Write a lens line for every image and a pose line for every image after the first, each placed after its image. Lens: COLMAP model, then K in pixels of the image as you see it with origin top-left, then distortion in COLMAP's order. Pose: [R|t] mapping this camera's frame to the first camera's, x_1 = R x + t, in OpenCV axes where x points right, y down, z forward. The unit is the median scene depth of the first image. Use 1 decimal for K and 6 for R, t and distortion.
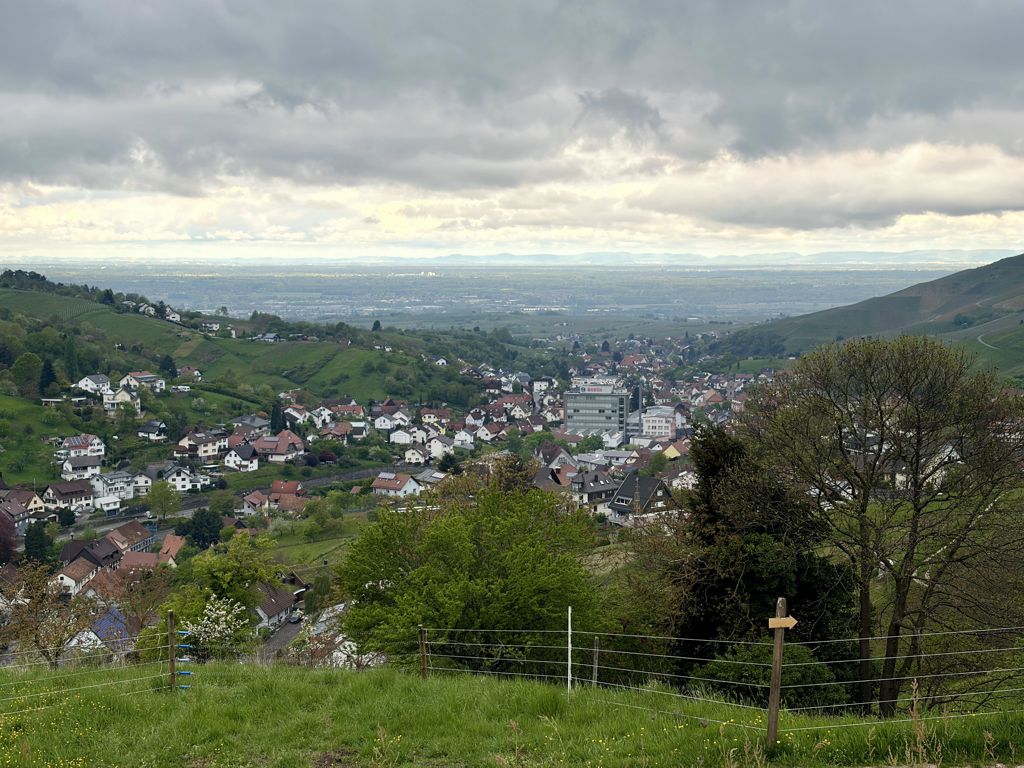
lens RADIAL K [[1683.9, 0, 501.2], [0, 1683.9, 386.9], [0, 0, 1]] dist [0.240152, 0.000000]
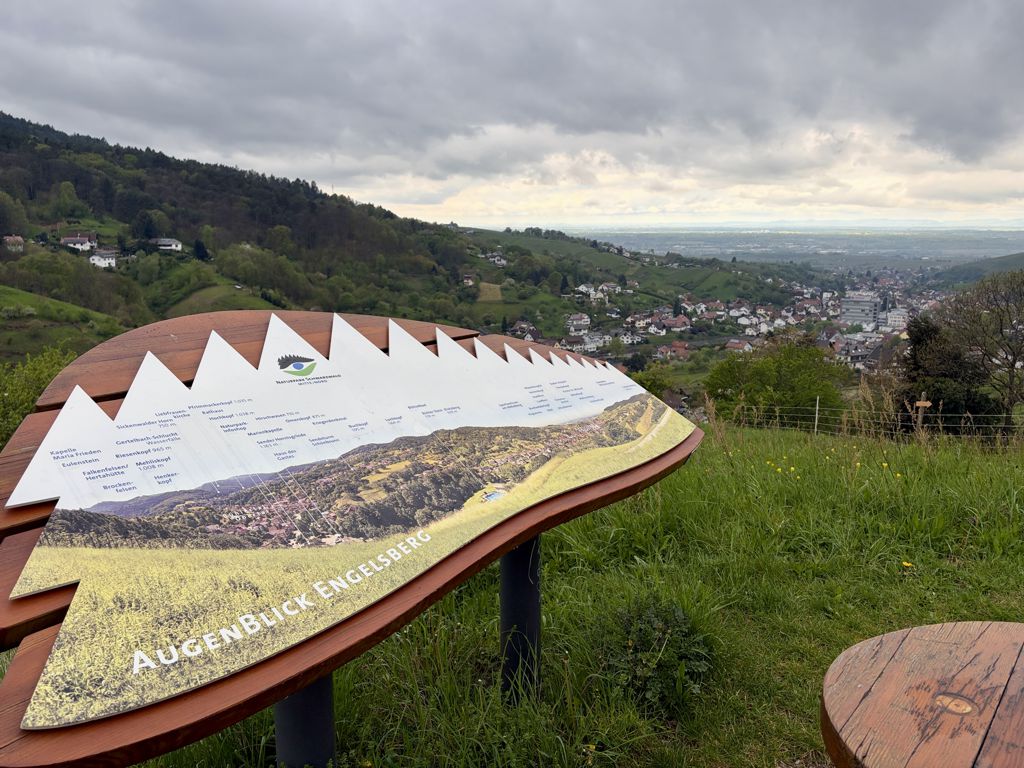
lens RADIAL K [[827.3, 0, 506.9], [0, 827.3, 387.6], [0, 0, 1]] dist [0.048779, -0.024435]
pose [[0.944329, 0.066016, -0.322311, -0.005822], [-0.027293, 0.992004, 0.123220, -0.002931], [0.327869, -0.107563, 0.938580, 0.045625]]
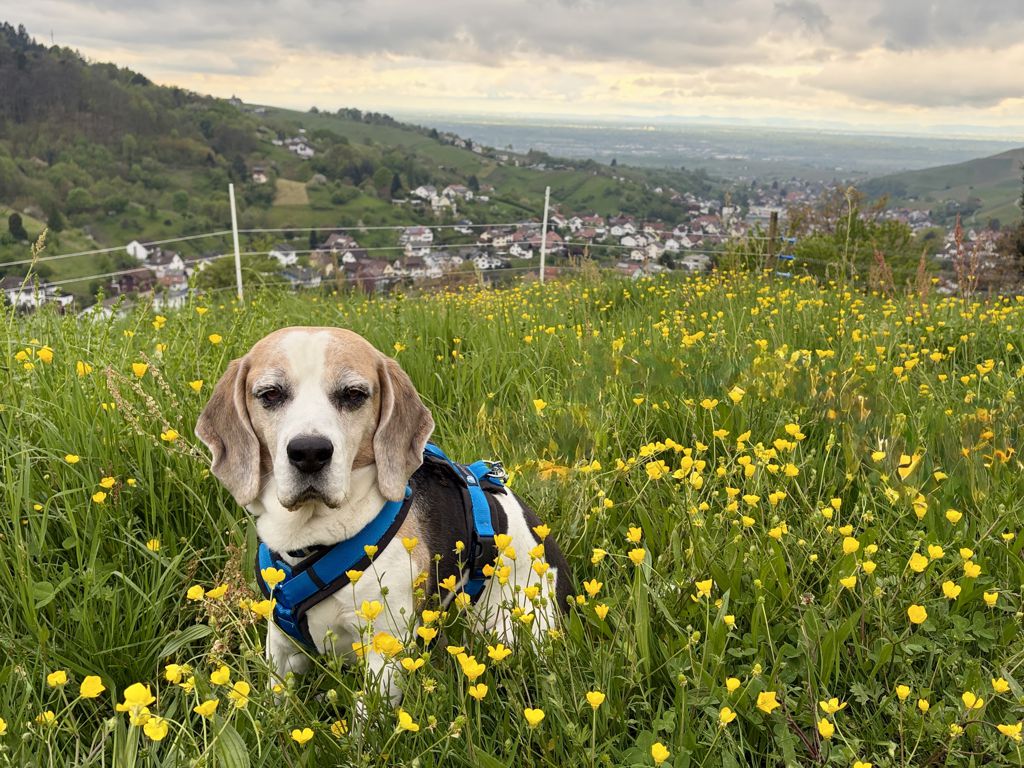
lens RADIAL K [[827.3, 0, 520.8], [0, 827.3, 381.8], [0, 0, 1]] dist [0.048779, -0.024435]
pose [[0.994508, 0.074451, -0.073565, -0.087200], [-0.058952, 0.979217, 0.194057, 0.014643], [0.086484, -0.188655, 0.978228, 0.257305]]
